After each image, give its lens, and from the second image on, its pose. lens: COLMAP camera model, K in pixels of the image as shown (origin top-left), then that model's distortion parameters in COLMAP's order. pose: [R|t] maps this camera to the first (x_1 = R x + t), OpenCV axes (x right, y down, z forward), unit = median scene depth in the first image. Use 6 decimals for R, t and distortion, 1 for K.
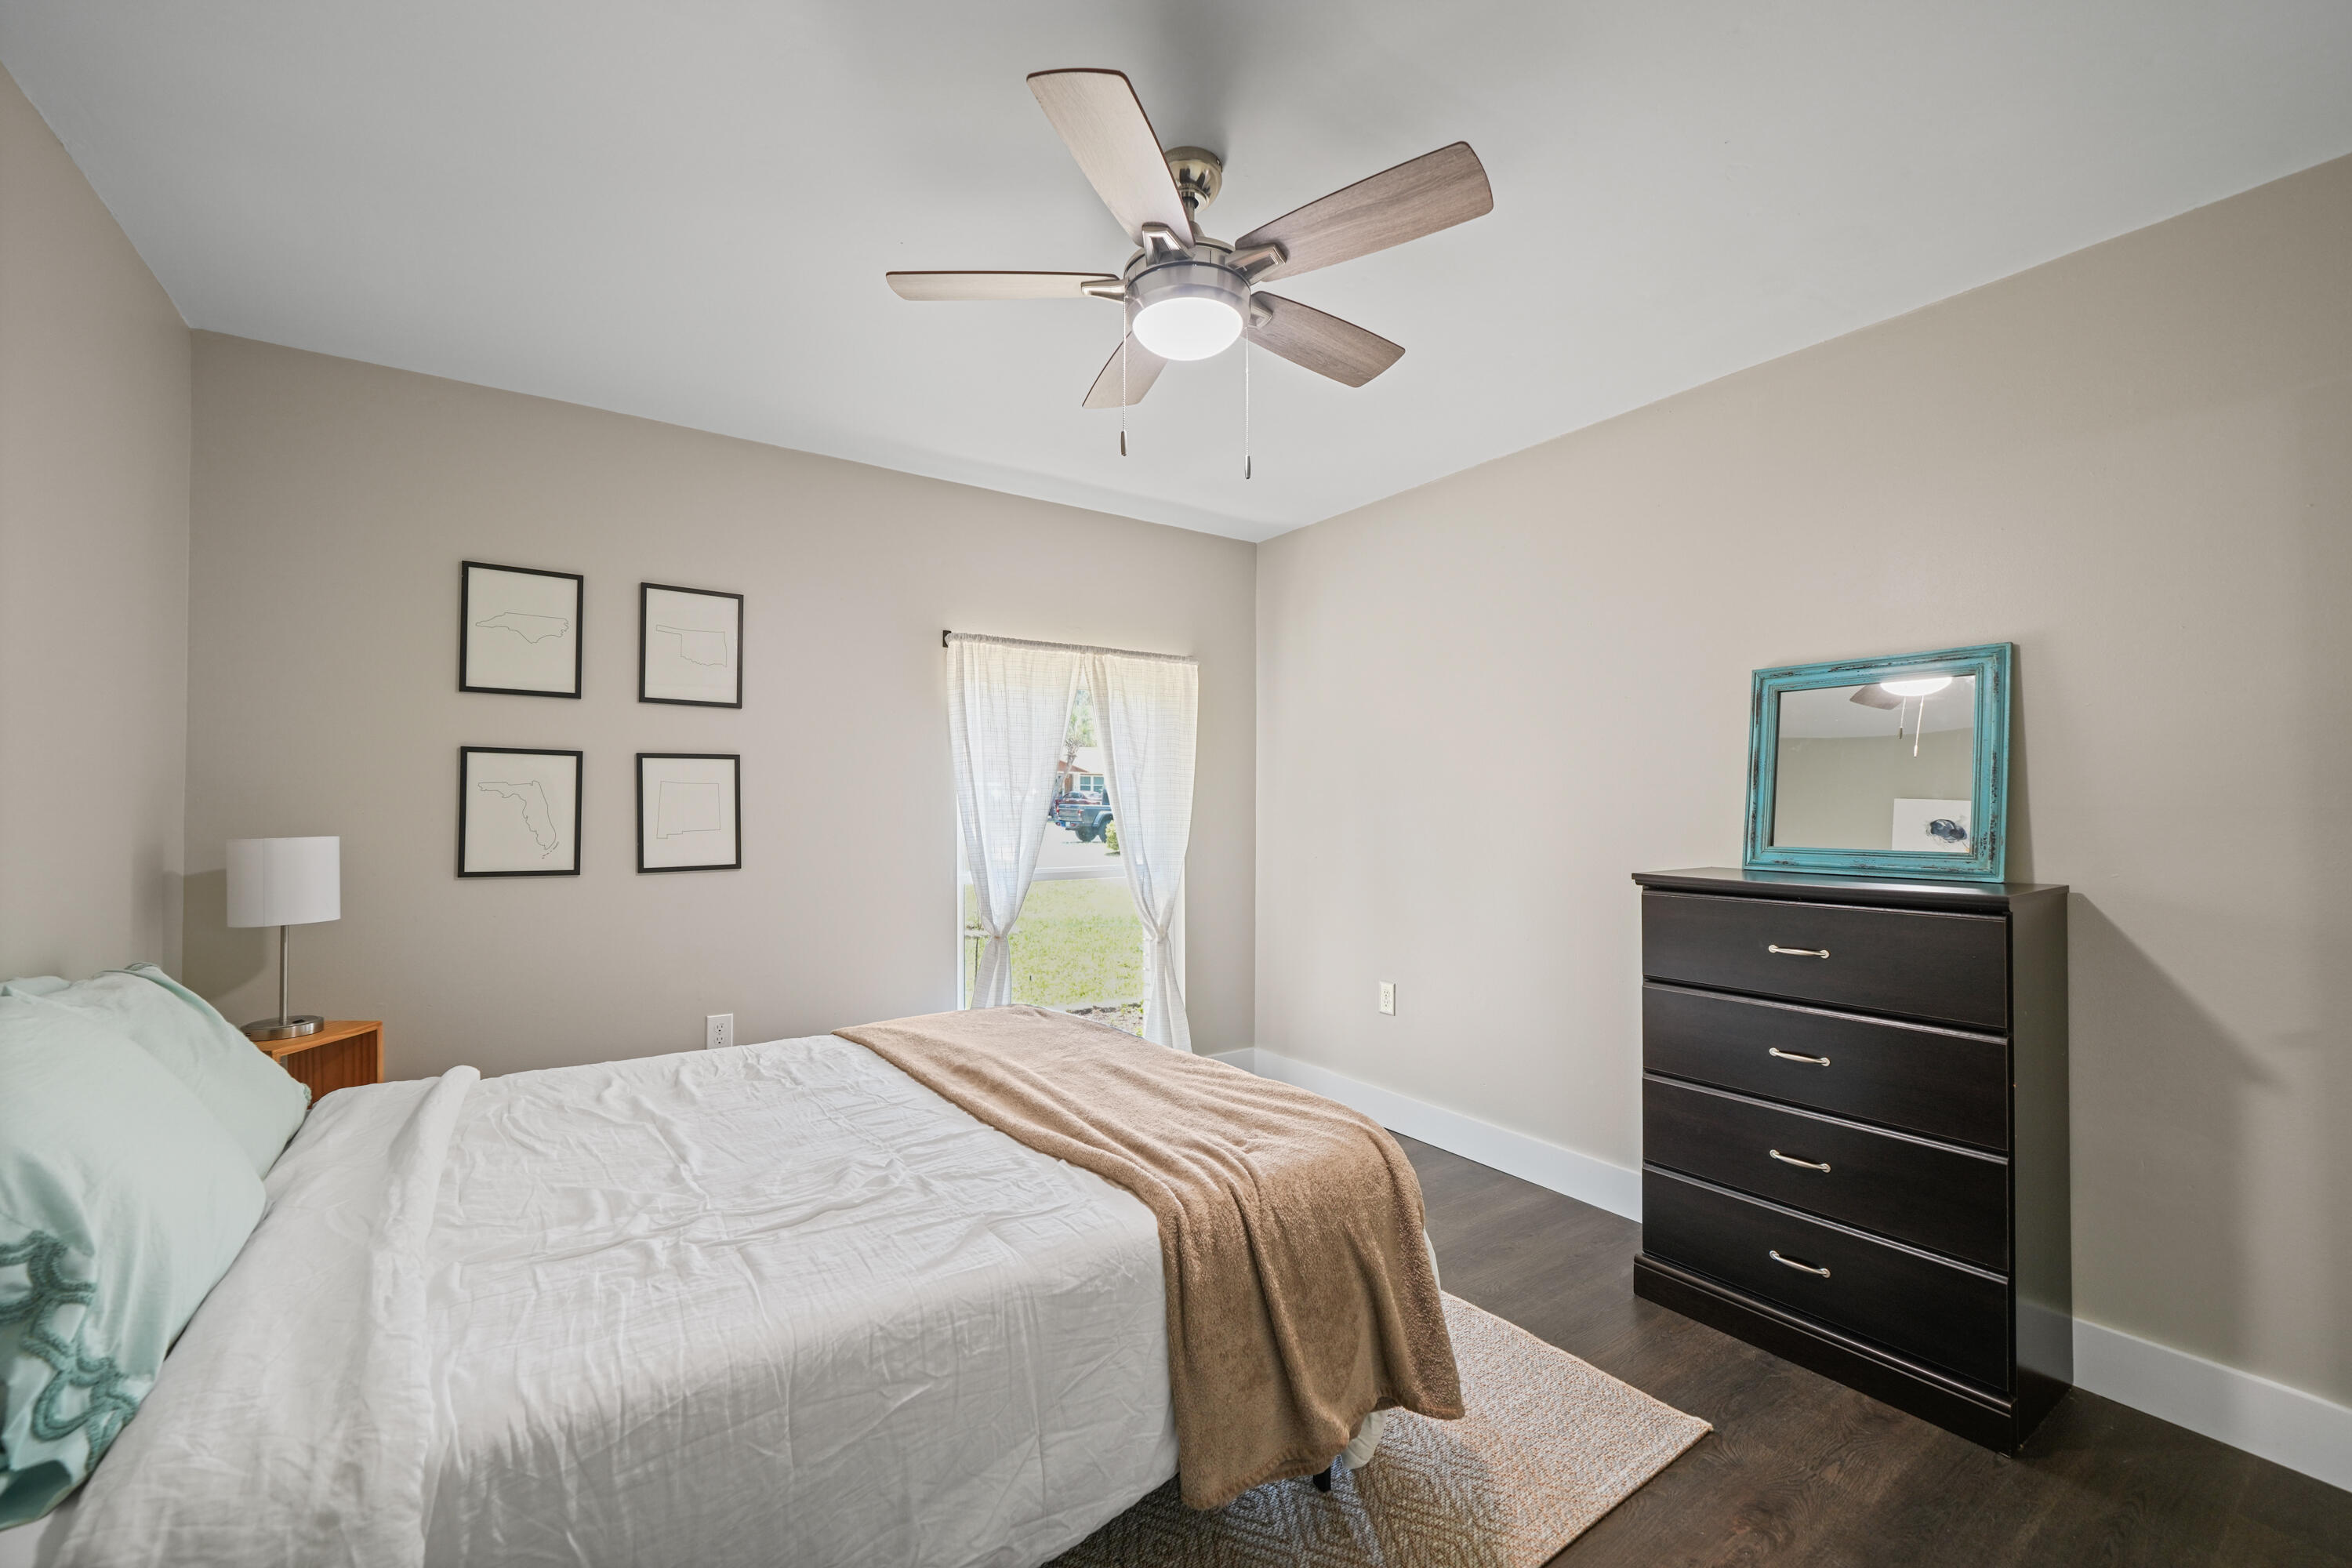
lens RADIAL K [[963.2, 0, 1164.8], [0, 963.2, 795.1], [0, 0, 1]] dist [-0.001094, -0.000245]
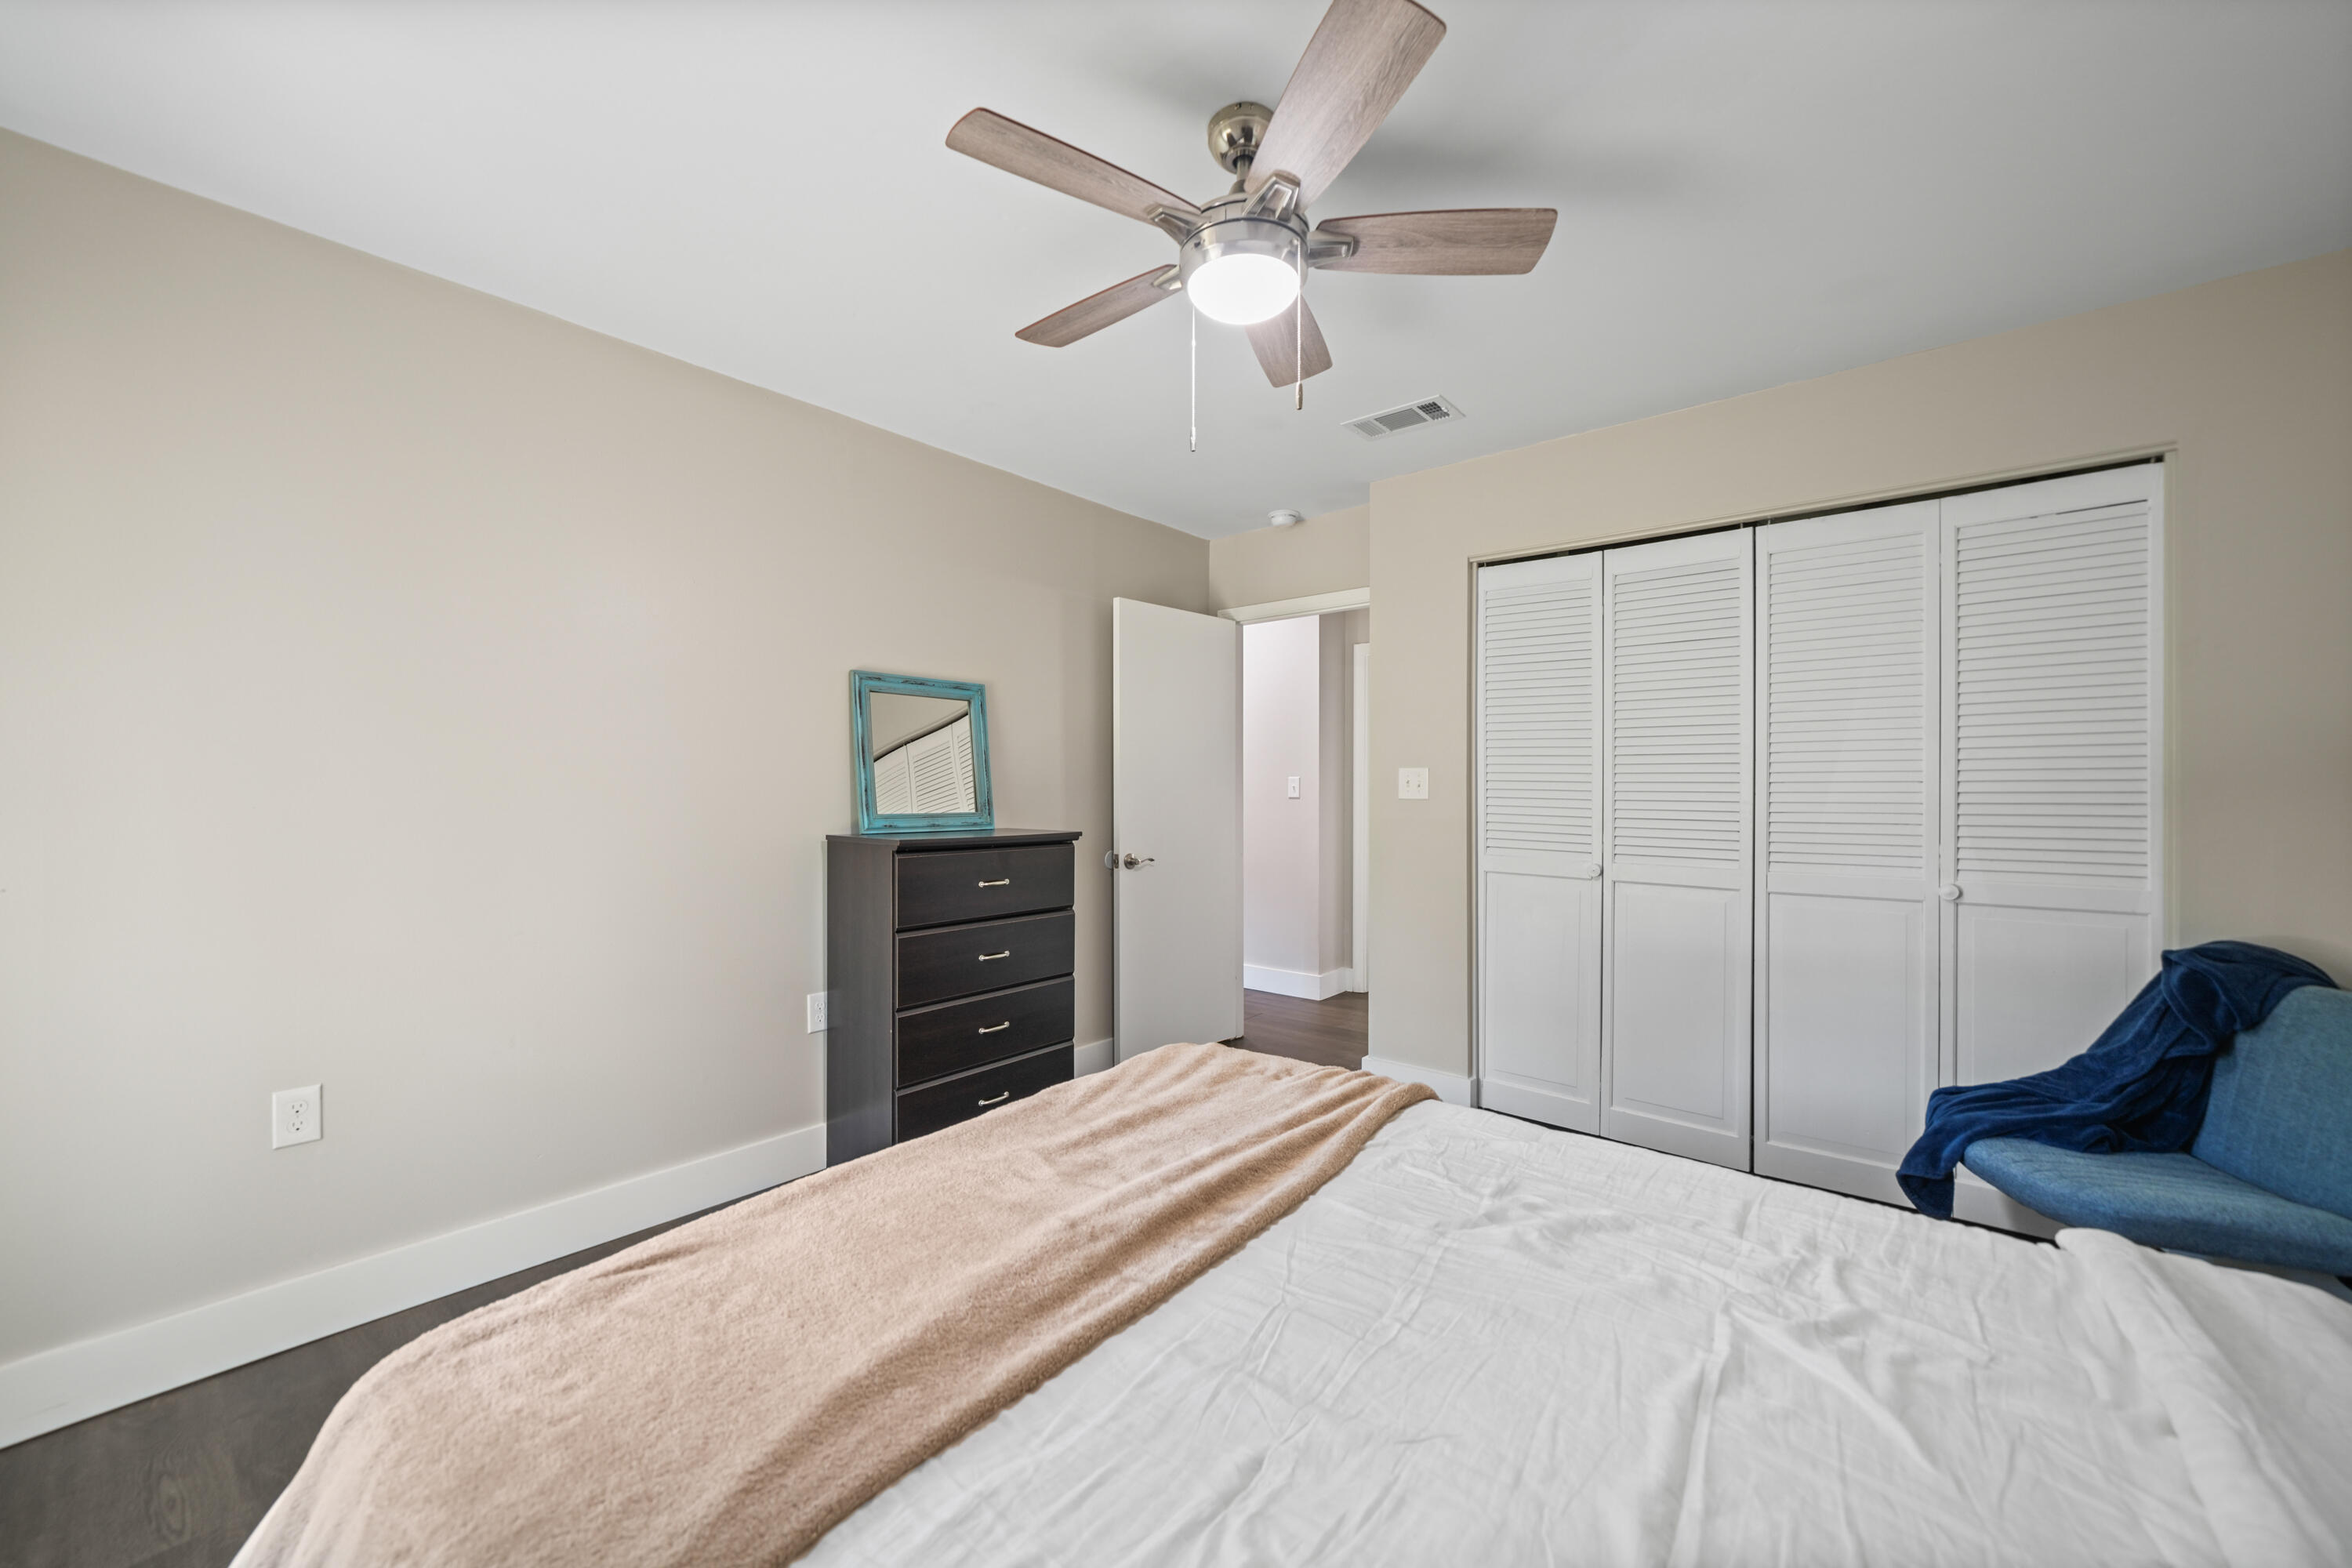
lens RADIAL K [[888.9, 0, 1183.3], [0, 888.9, 790.2], [0, 0, 1]] dist [-0.010116, 0.000247]
pose [[-0.277784, 0.000064, 0.960644, -0.642968], [-0.010663, 0.999938, -0.003150, 0.022827], [-0.960584, -0.011119, -0.277766, 1.013888]]
